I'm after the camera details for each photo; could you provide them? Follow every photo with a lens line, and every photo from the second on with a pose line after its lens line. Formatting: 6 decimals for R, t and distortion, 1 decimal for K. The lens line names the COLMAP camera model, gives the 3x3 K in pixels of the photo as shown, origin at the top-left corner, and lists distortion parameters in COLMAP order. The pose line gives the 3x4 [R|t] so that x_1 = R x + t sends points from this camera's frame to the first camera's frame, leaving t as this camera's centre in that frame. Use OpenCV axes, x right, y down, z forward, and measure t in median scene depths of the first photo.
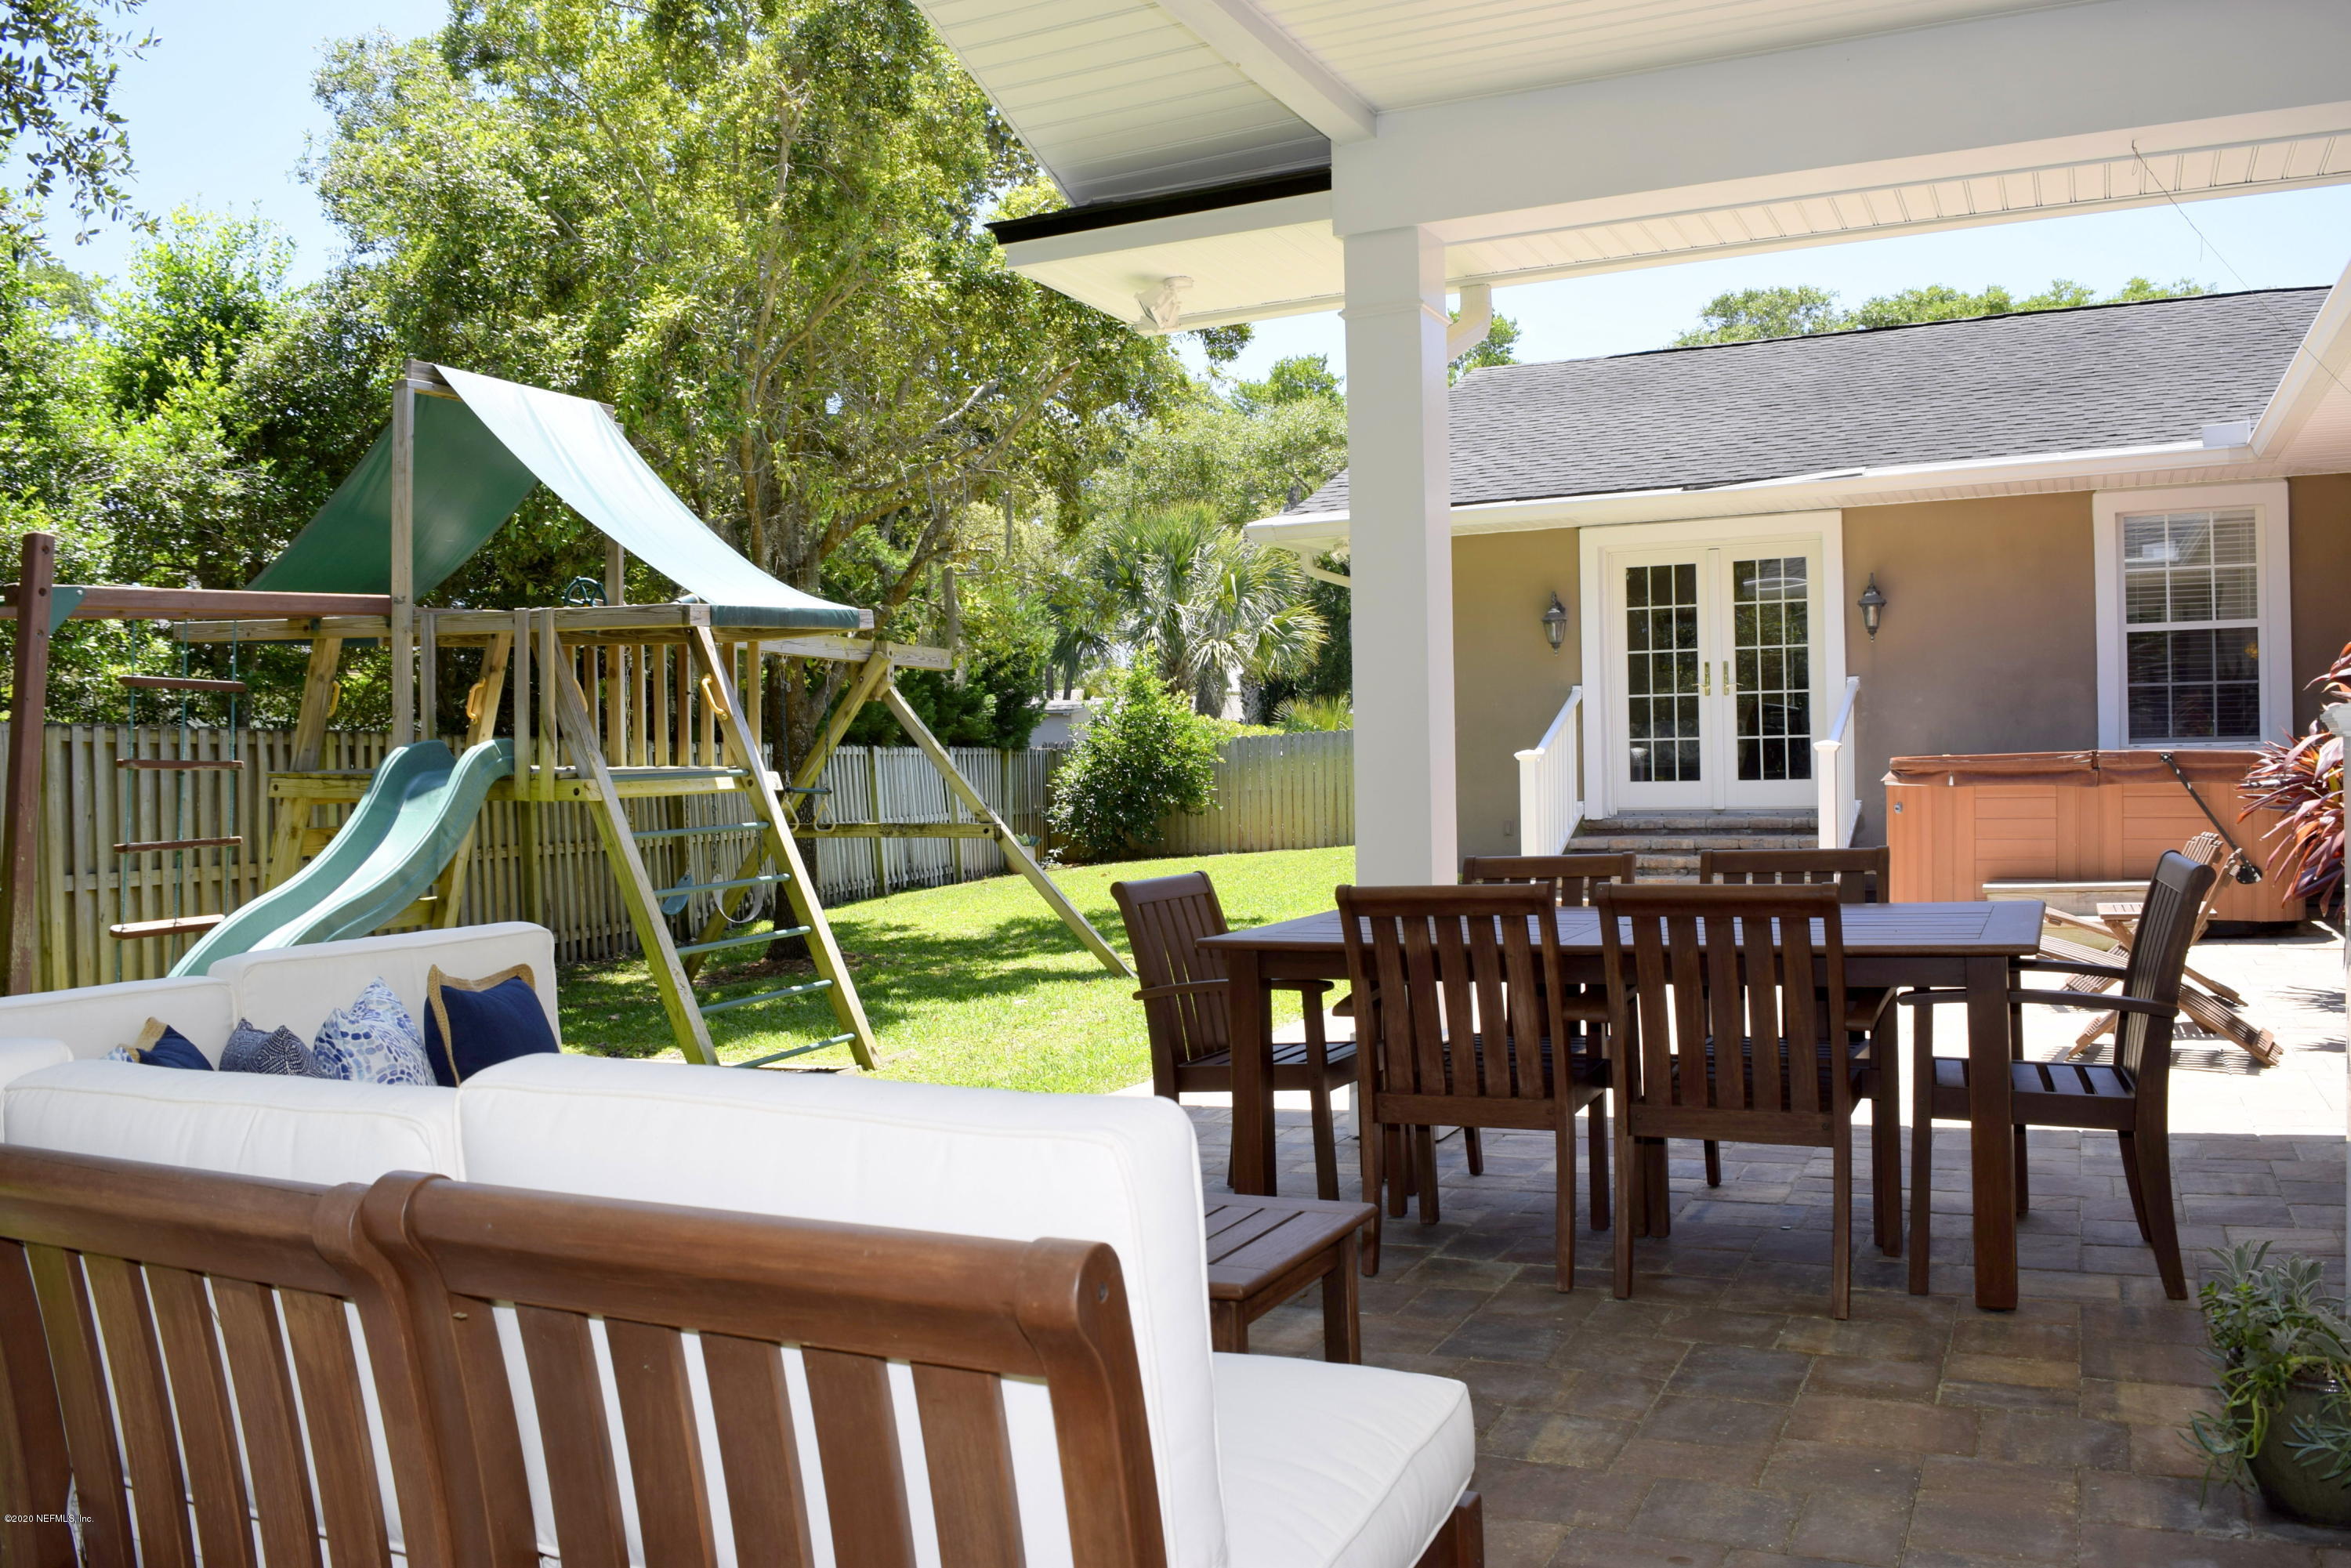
lens RADIAL K [[1836.2, 0, 1188.1], [0, 1836.2, 777.3], [0, 0, 1]] dist [-0.098468, 0.028346]
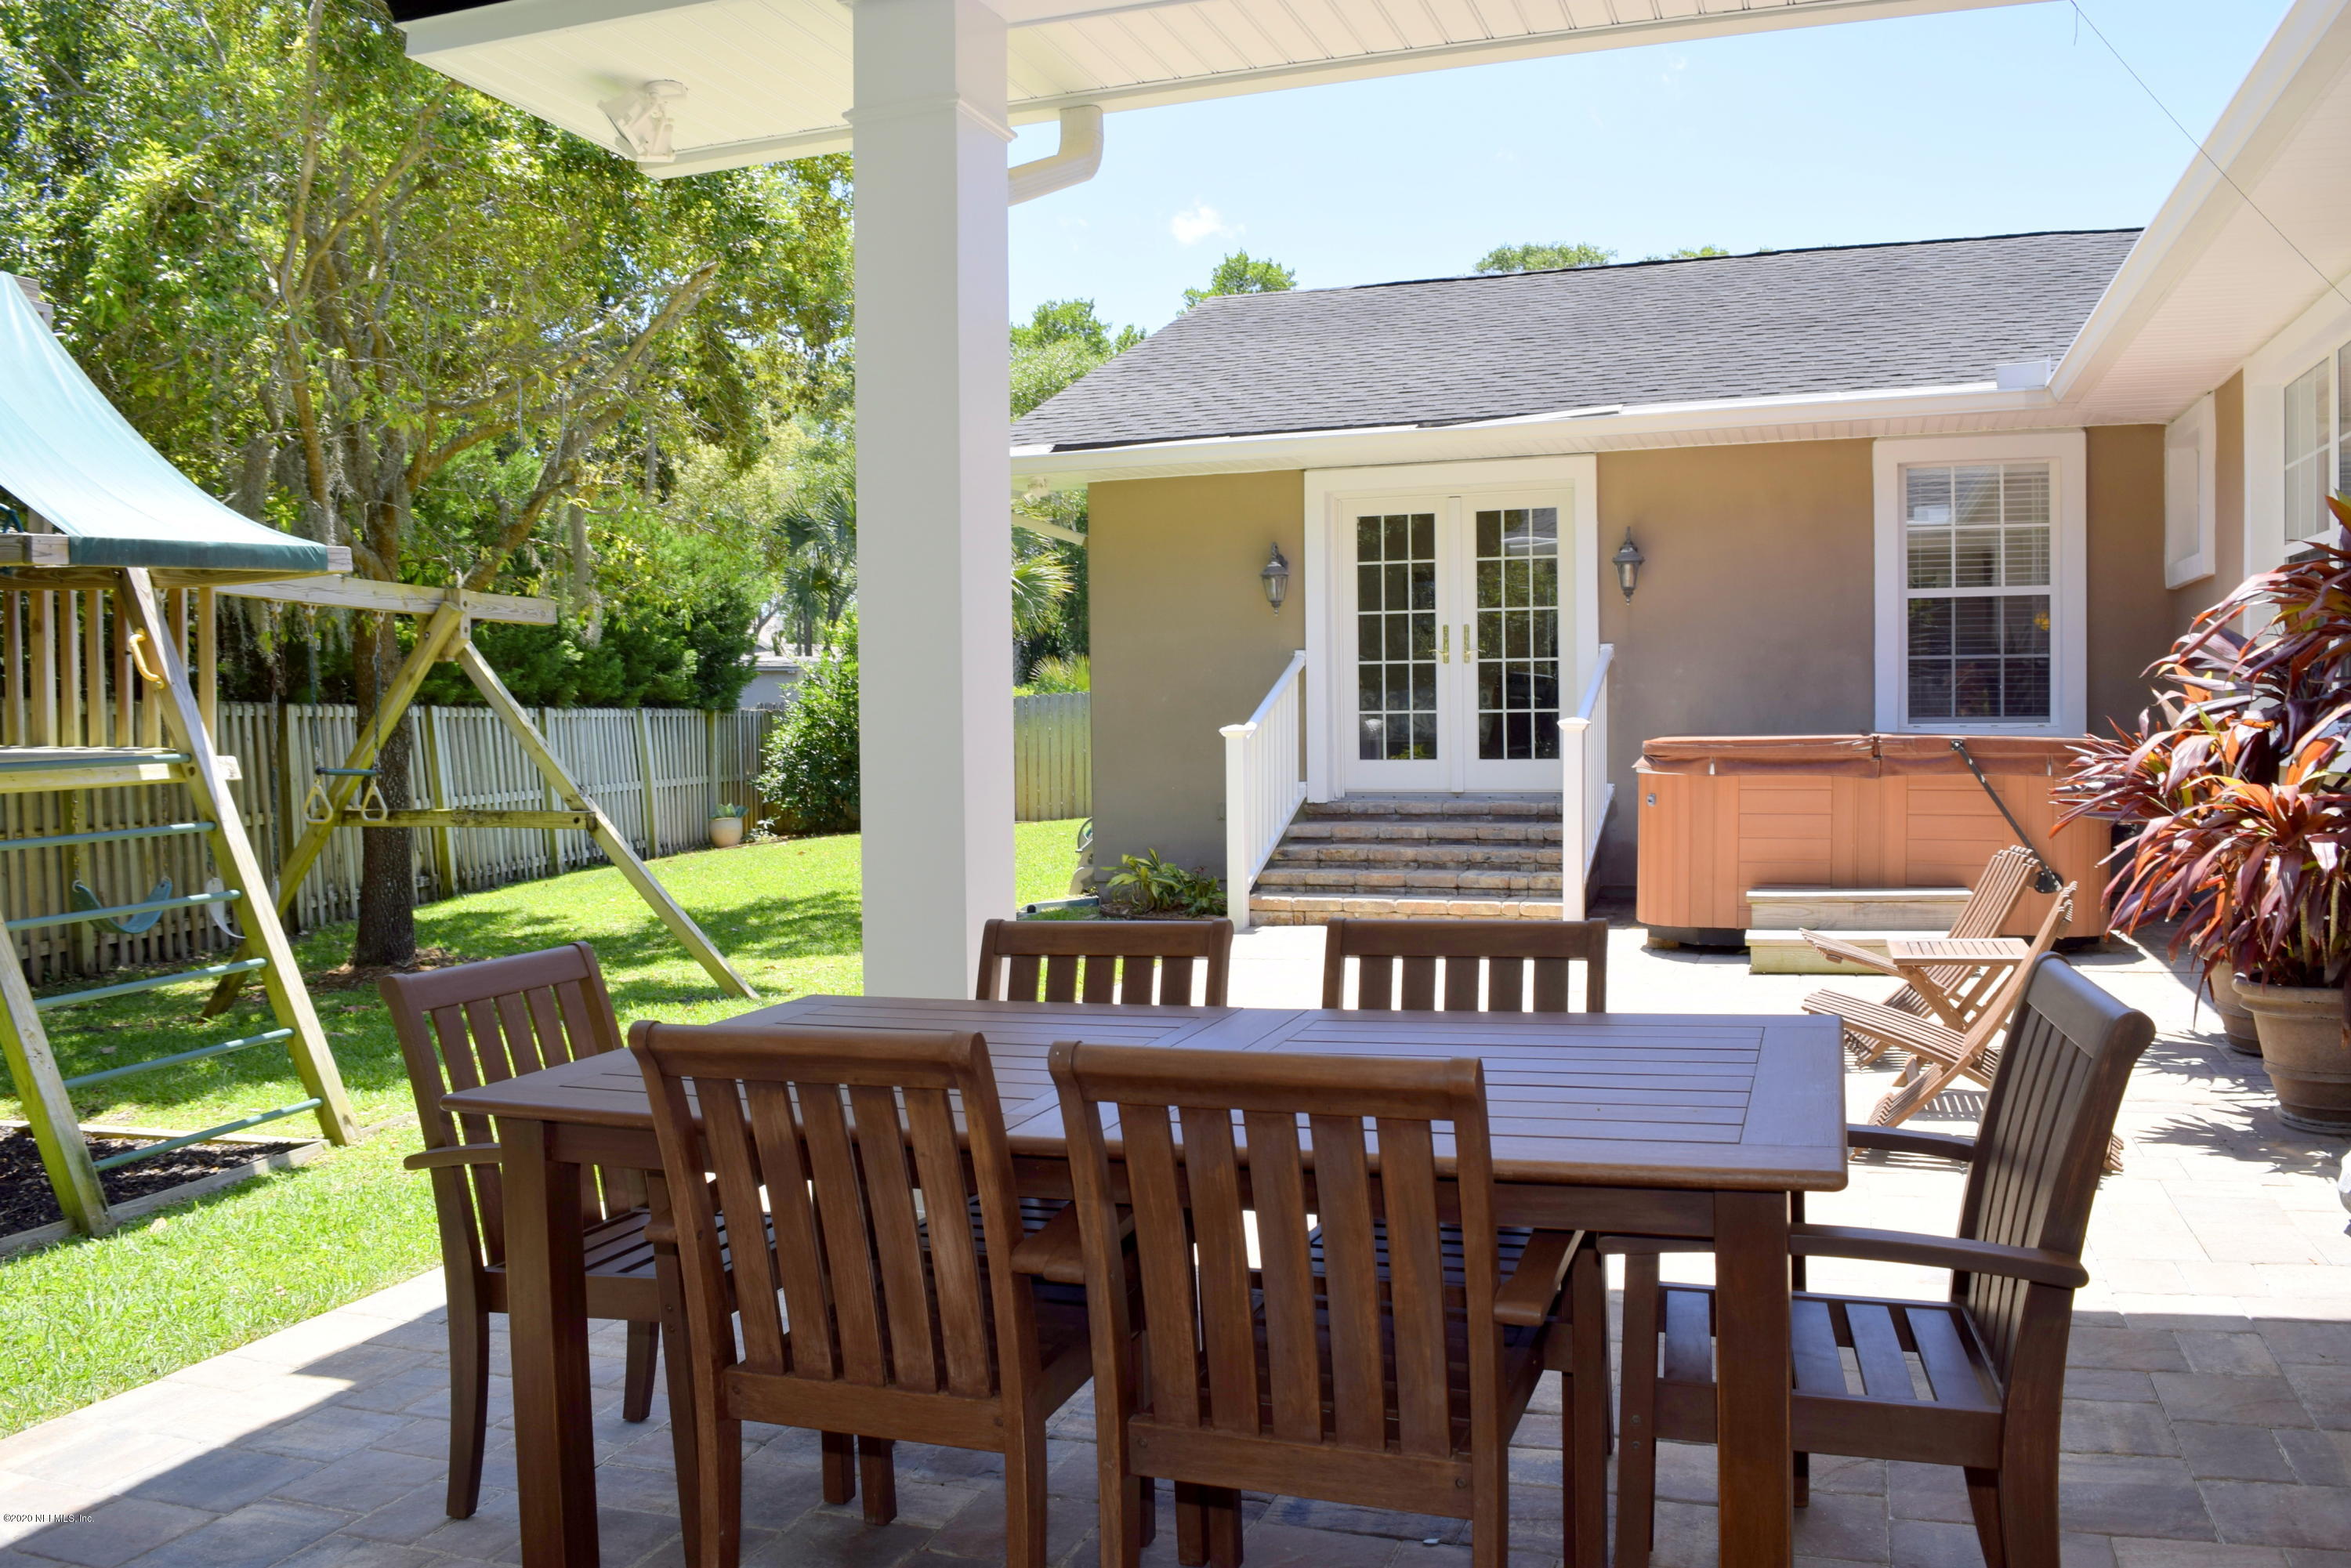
lens RADIAL K [[1836.2, 0, 1188.1], [0, 1836.2, 777.3], [0, 0, 1]] dist [-0.098468, 0.028346]
pose [[0.993147, 0.004004, 0.116802, 0.059574], [-0.006797, 0.999700, 0.023525, -0.009926], [-0.116673, -0.024158, 0.992877, 0.136139]]
